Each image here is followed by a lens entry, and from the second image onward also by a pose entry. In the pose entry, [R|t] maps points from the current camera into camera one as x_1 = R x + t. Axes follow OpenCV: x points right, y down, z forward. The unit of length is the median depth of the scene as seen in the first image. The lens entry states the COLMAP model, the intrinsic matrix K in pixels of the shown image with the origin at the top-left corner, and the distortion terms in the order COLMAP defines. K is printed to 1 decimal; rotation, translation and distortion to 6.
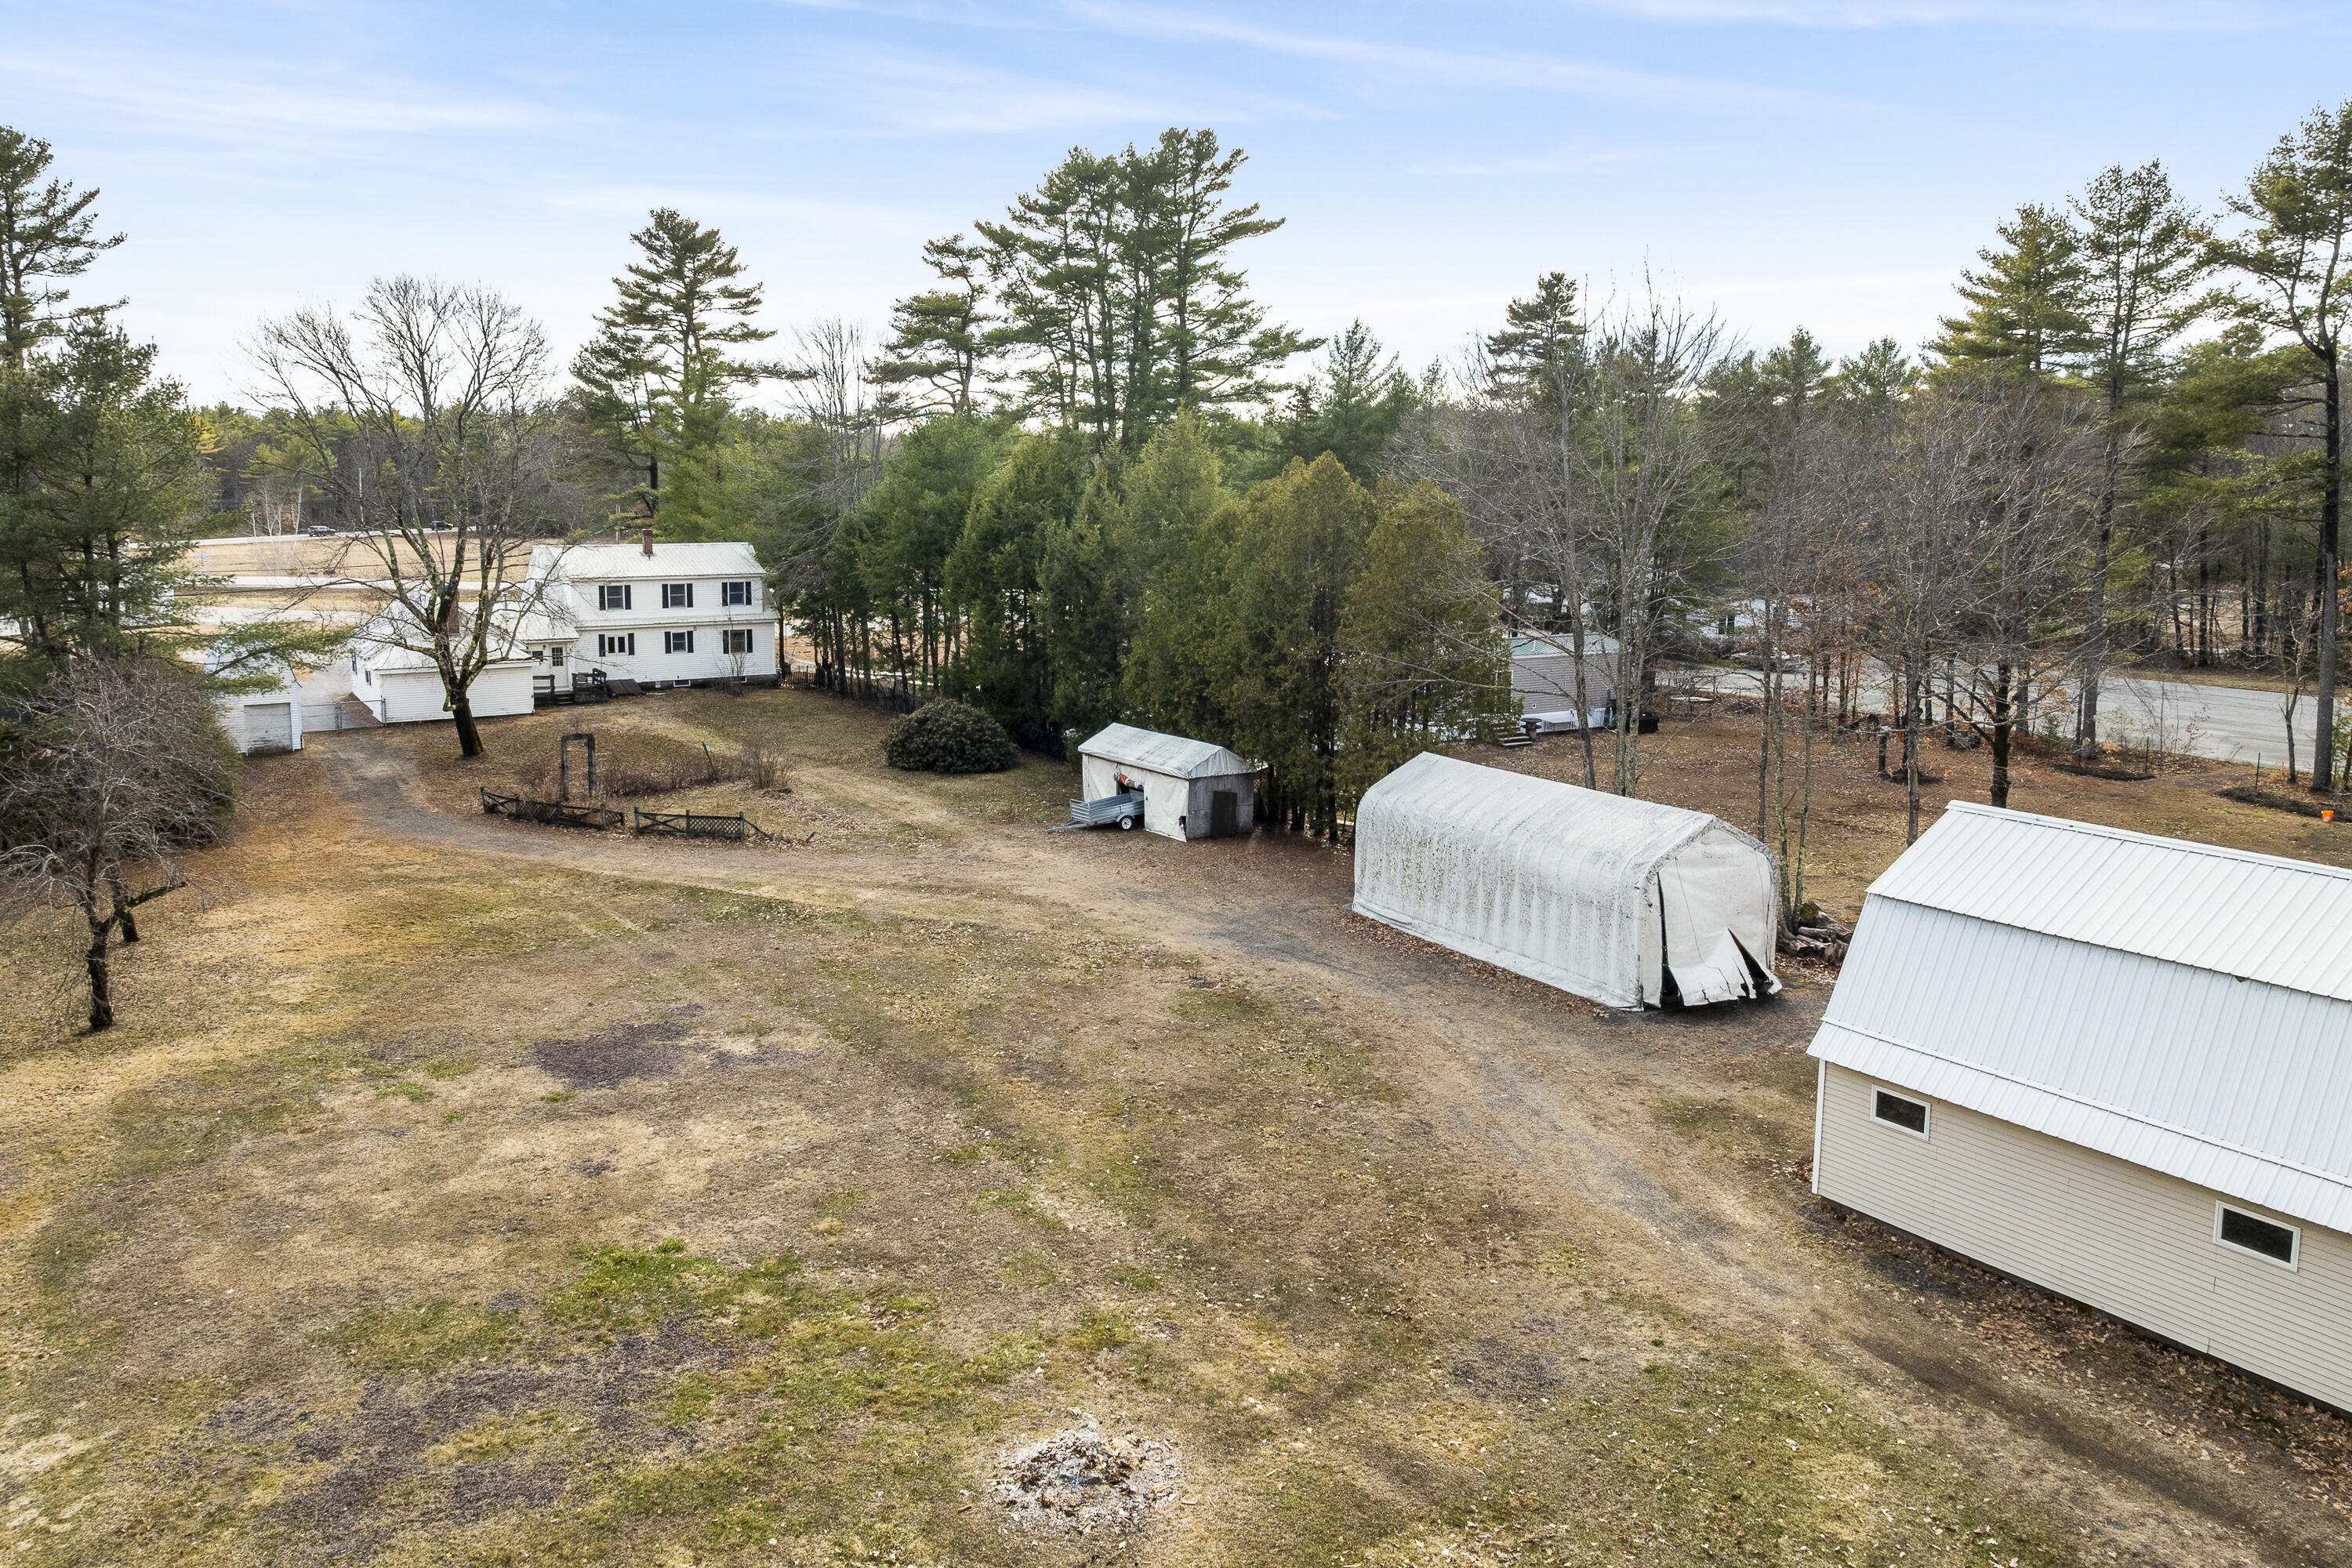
lens RADIAL K [[1696.2, 0, 1179.5], [0, 1696.2, 701.0], [0, 0, 1]] dist [-0.010149, -0.004635]
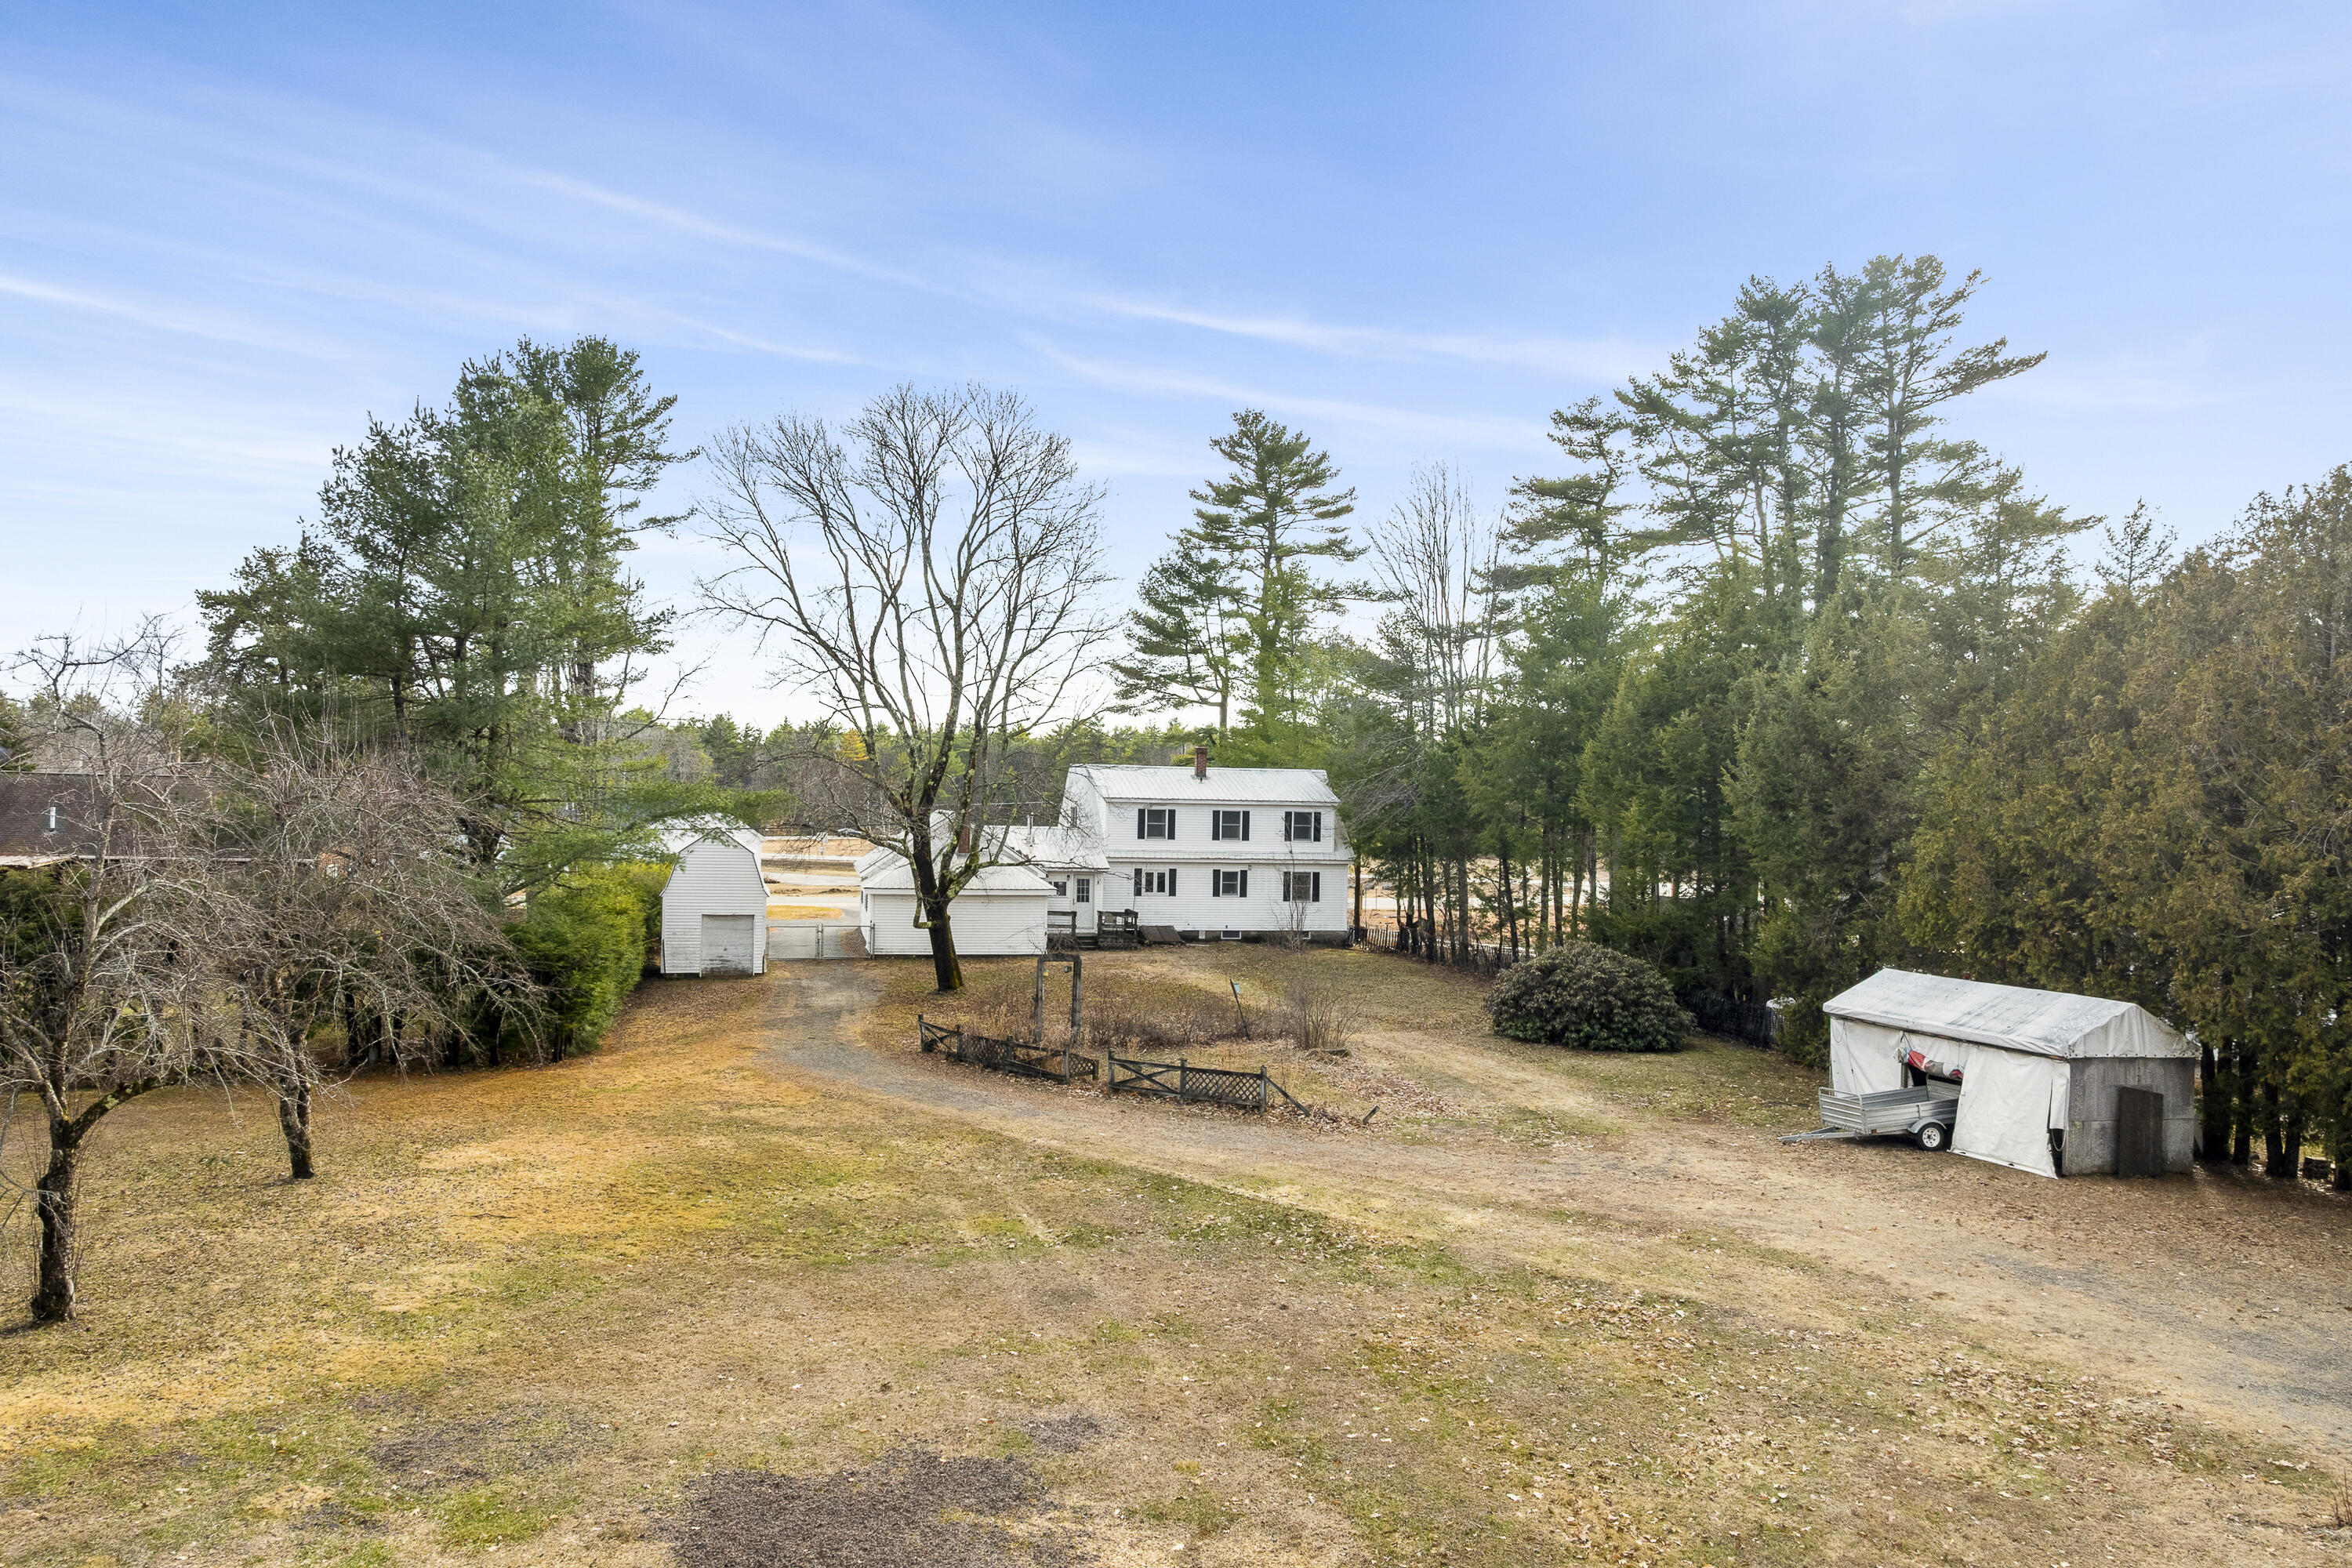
lens RADIAL K [[1678.7, 0, 1160.4], [0, 1678.7, 794.0], [0, 0, 1]] dist [0.000479, -0.006804]
pose [[0.936668, 0.009224, -0.350098, -0.065512], [-0.059727, 0.989216, -0.133734, 0.042586], [0.345089, 0.146175, 0.927117, 0.332257]]
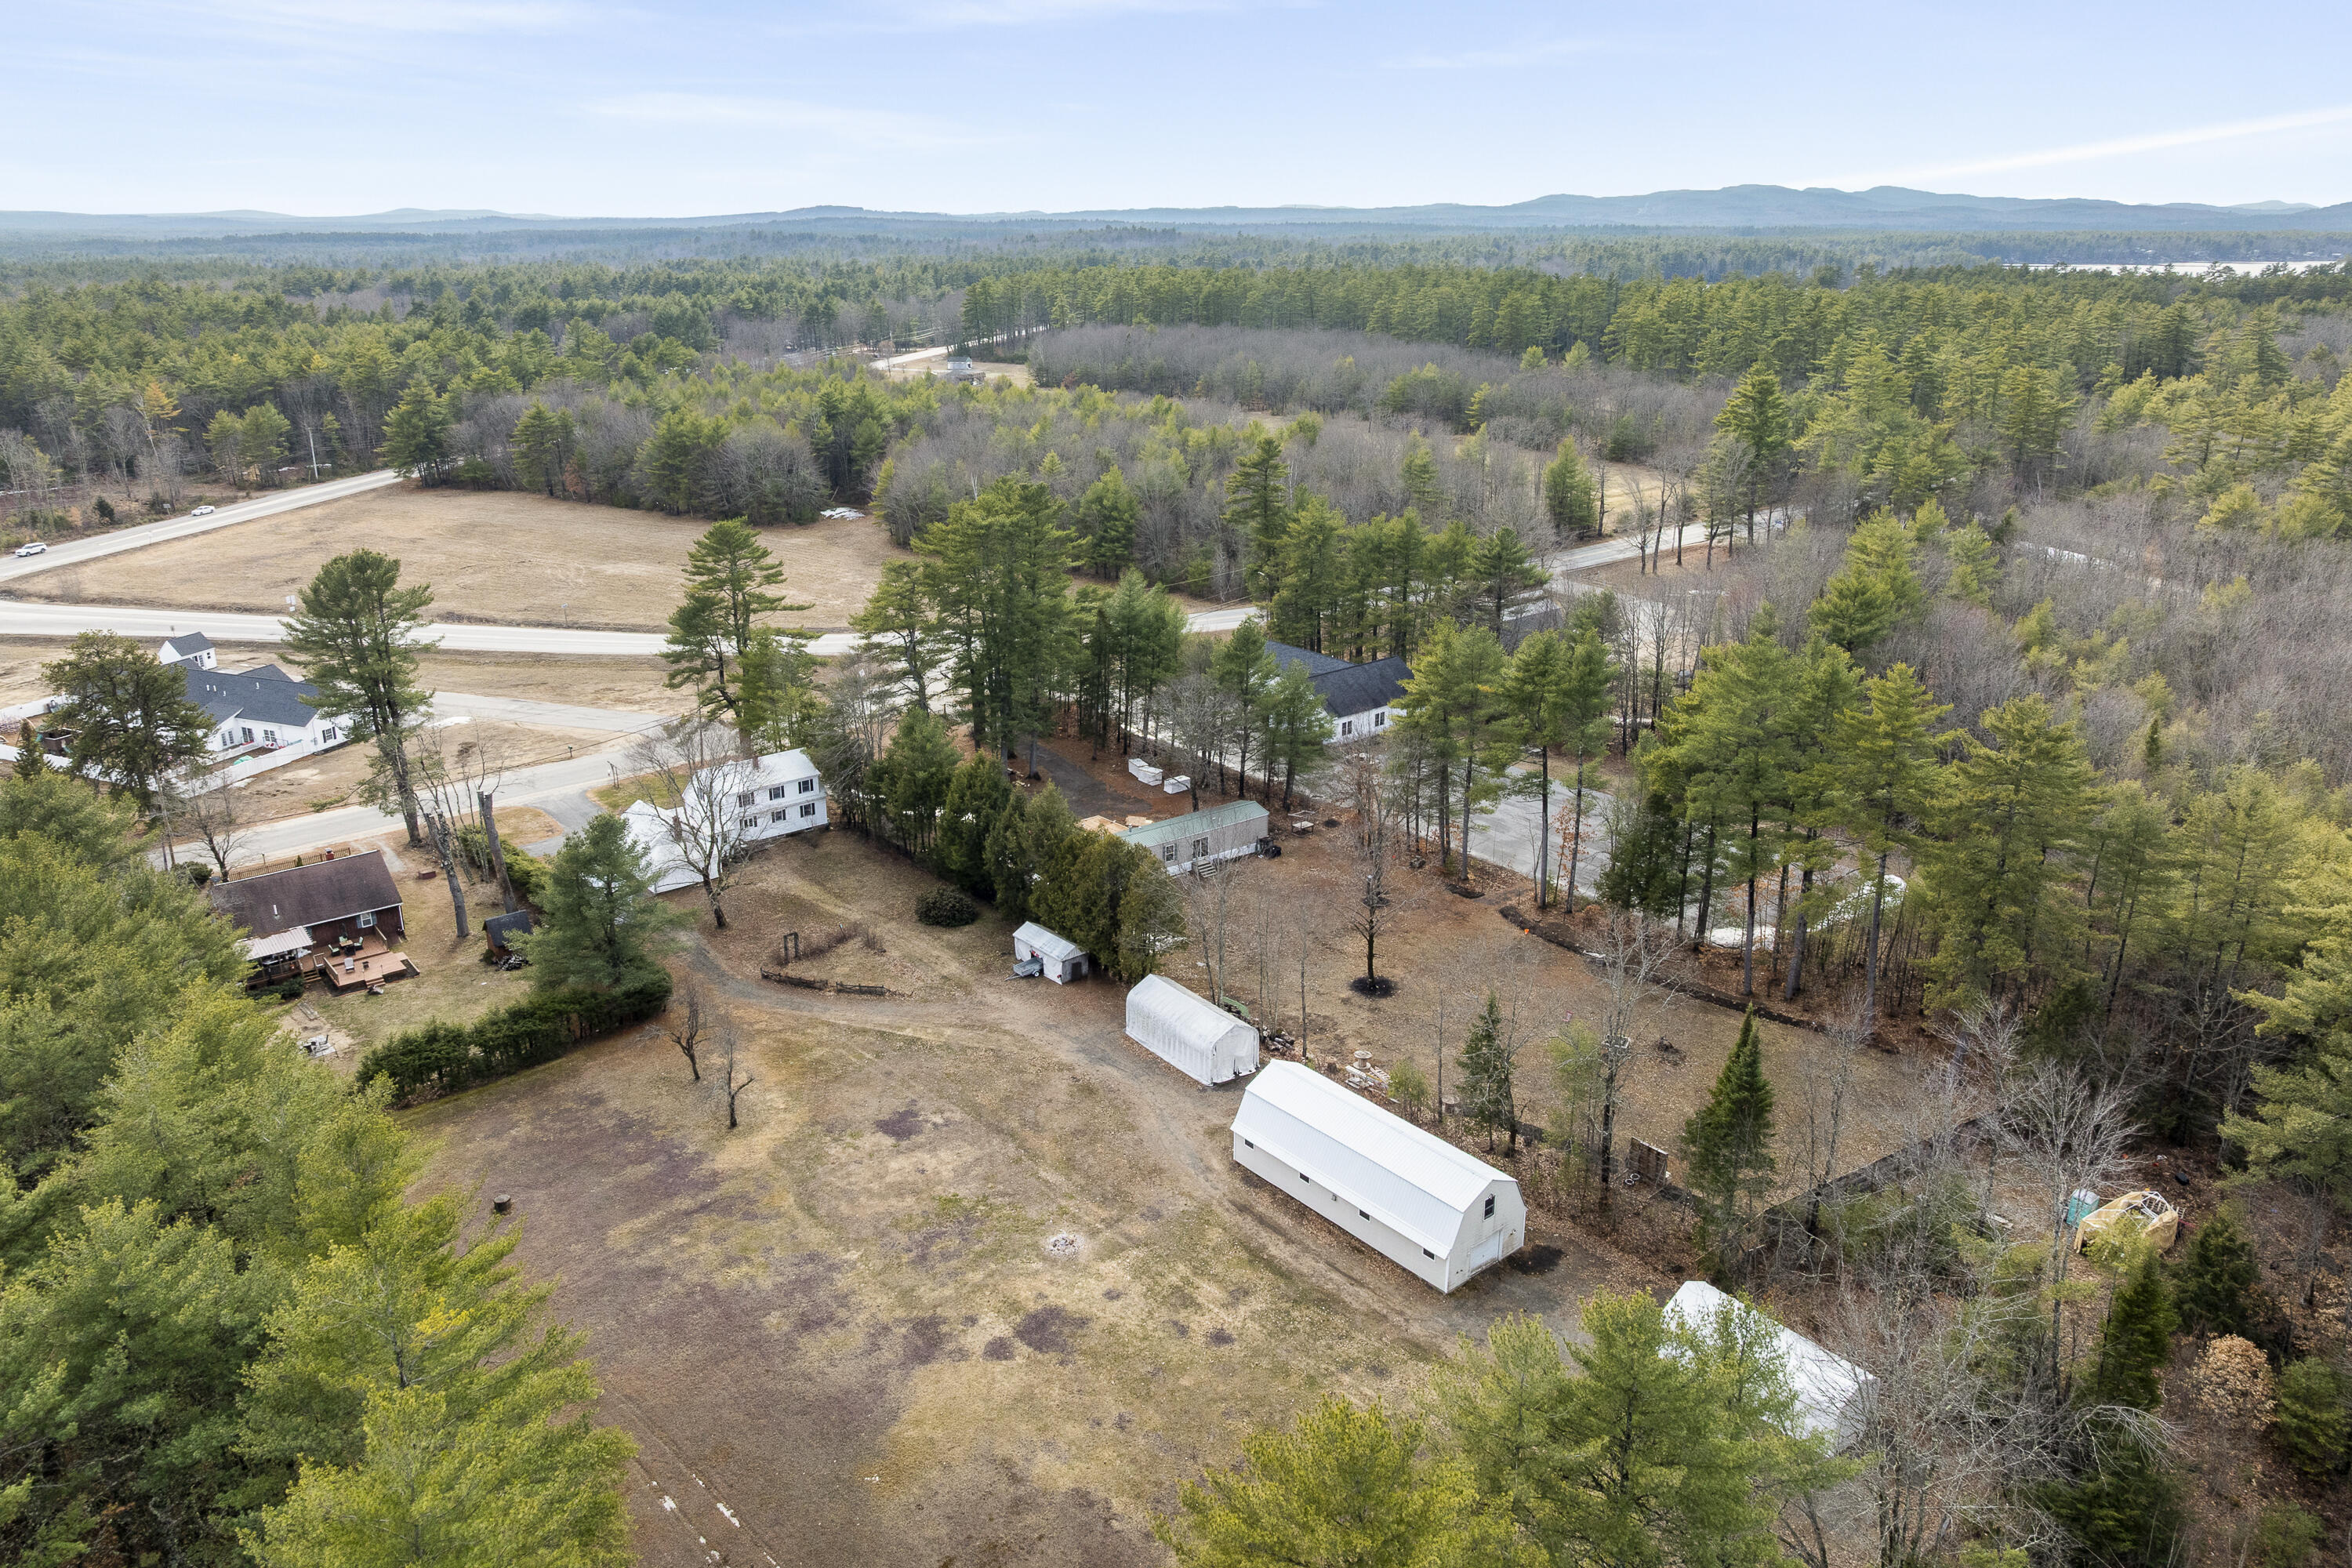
lens RADIAL K [[1612.3, 0, 1176.0], [0, 1612.3, 784.0], [0, 0, 1]] dist [-0.012088, -0.002984]
pose [[0.993849, -0.046504, 0.100503, -0.045353], [0.024980, 0.978306, 0.205655, -0.578873], [-0.107887, -0.201880, 0.973450, -1.068358]]
